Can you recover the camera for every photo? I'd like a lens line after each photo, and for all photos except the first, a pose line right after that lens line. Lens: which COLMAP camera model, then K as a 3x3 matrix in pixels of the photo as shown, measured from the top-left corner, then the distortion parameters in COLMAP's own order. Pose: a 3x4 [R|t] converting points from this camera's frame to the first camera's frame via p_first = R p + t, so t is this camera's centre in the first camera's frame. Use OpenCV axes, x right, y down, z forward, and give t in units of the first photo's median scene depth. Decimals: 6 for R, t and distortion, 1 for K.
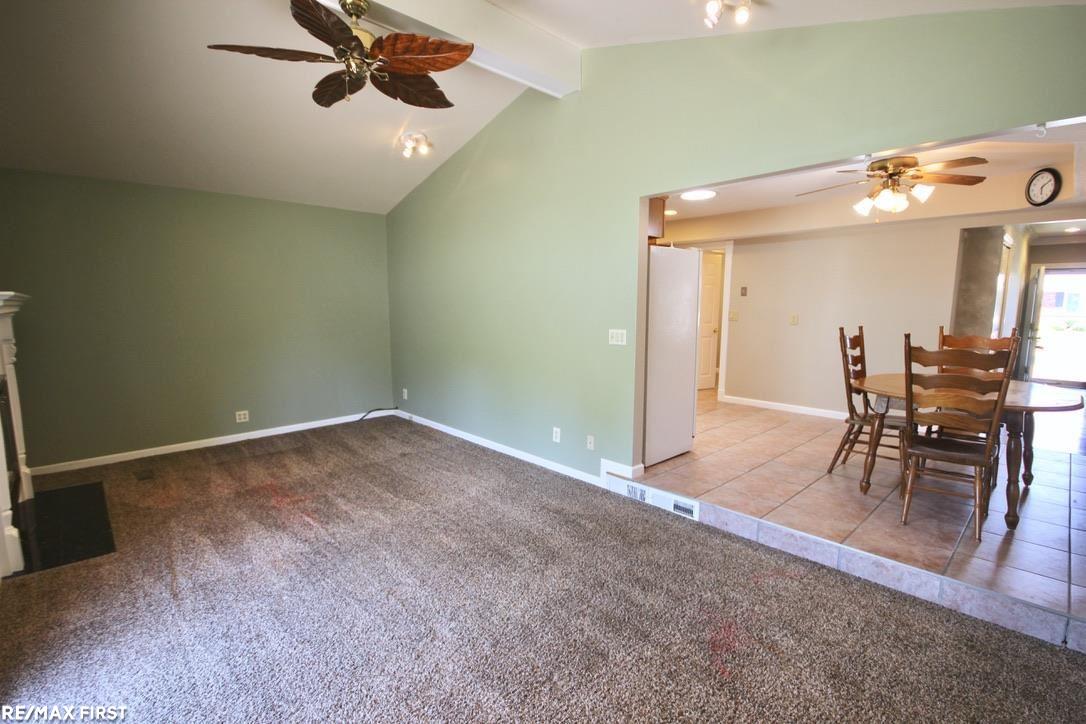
lens RADIAL K [[496.4, 0, 546.7], [0, 496.4, 366.7], [0, 0, 1]] dist [0.000488, -0.006398]
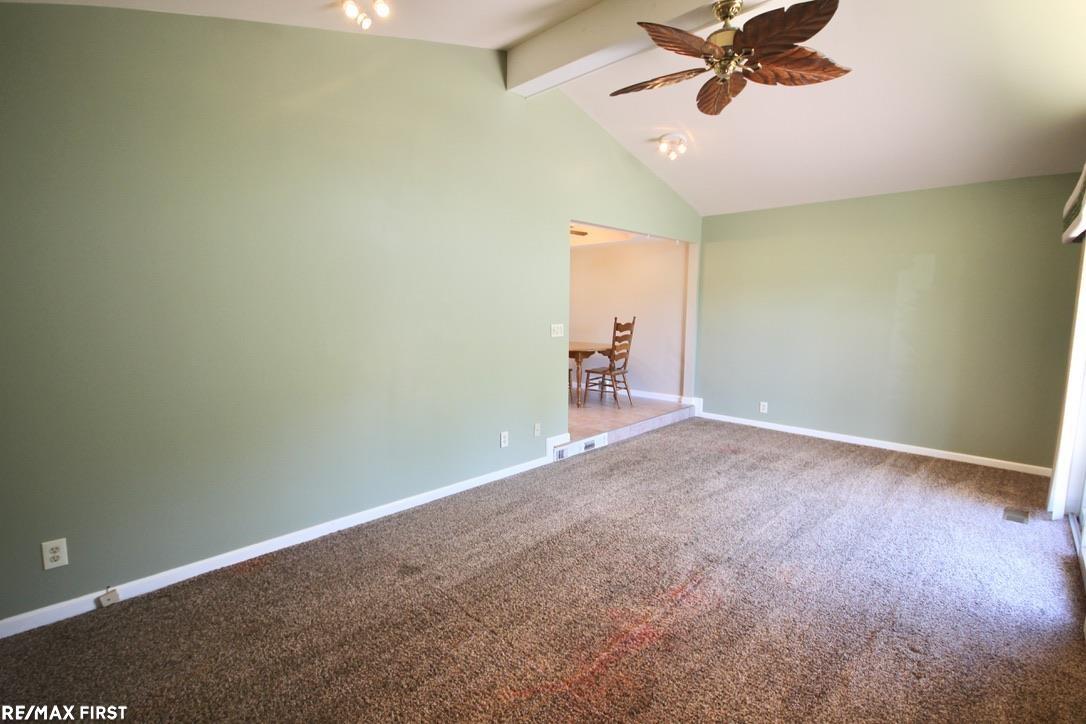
lens RADIAL K [[496.4, 0, 546.7], [0, 496.4, 366.7], [0, 0, 1]] dist [0.000488, -0.006398]
pose [[-0.048618, -0.130665, 0.990234, -1.100671], [0.112171, 0.984420, 0.135405, -0.144972], [-0.992499, 0.117658, -0.033204, 1.131870]]
